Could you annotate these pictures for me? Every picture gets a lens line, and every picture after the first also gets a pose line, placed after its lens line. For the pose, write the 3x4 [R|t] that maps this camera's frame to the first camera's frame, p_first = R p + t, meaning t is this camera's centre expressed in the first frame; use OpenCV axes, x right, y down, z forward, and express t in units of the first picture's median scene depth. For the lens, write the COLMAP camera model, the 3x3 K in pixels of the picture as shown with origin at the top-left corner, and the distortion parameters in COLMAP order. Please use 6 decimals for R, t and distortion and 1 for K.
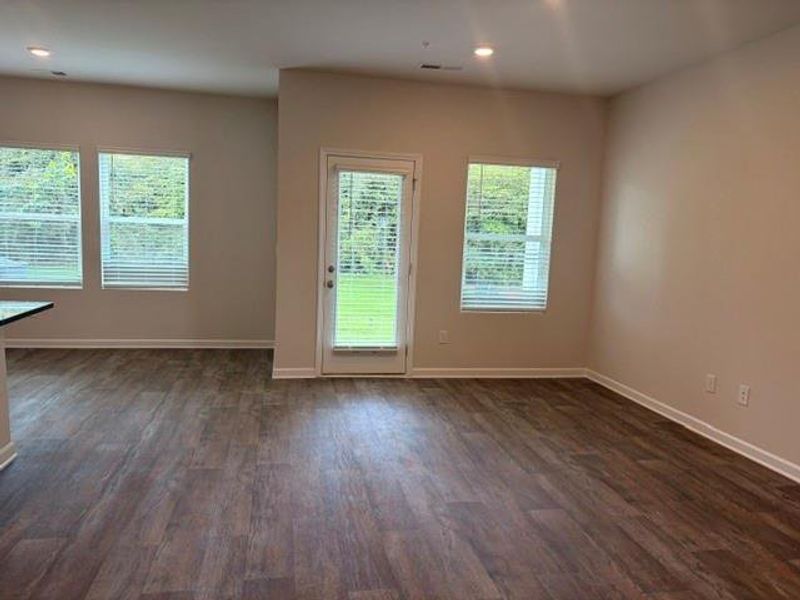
lens RADIAL K [[602.4, 0, 406.6], [0, 602.4, 300.5], [0, 0, 1]] dist [0.022083, -0.022678]
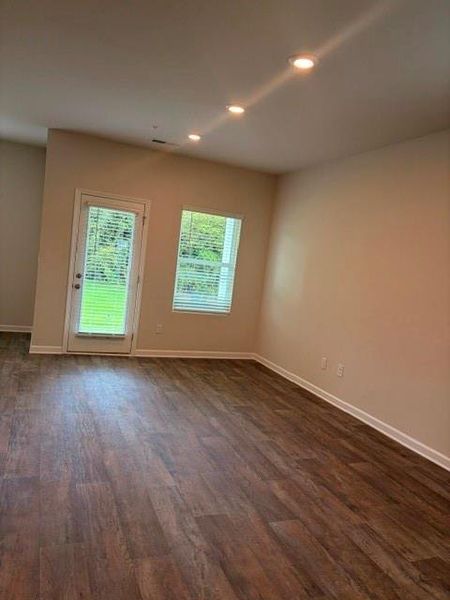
lens RADIAL K [[451.8, 0, 233.8], [0, 451.8, 304.3], [0, 0, 1]] dist [0.022083, -0.022678]
pose [[0.977801, 0.055908, 0.201937, 0.019023], [-0.054534, 0.998435, -0.012366, 0.008270], [-0.202313, 0.001079, 0.979320, -0.110690]]
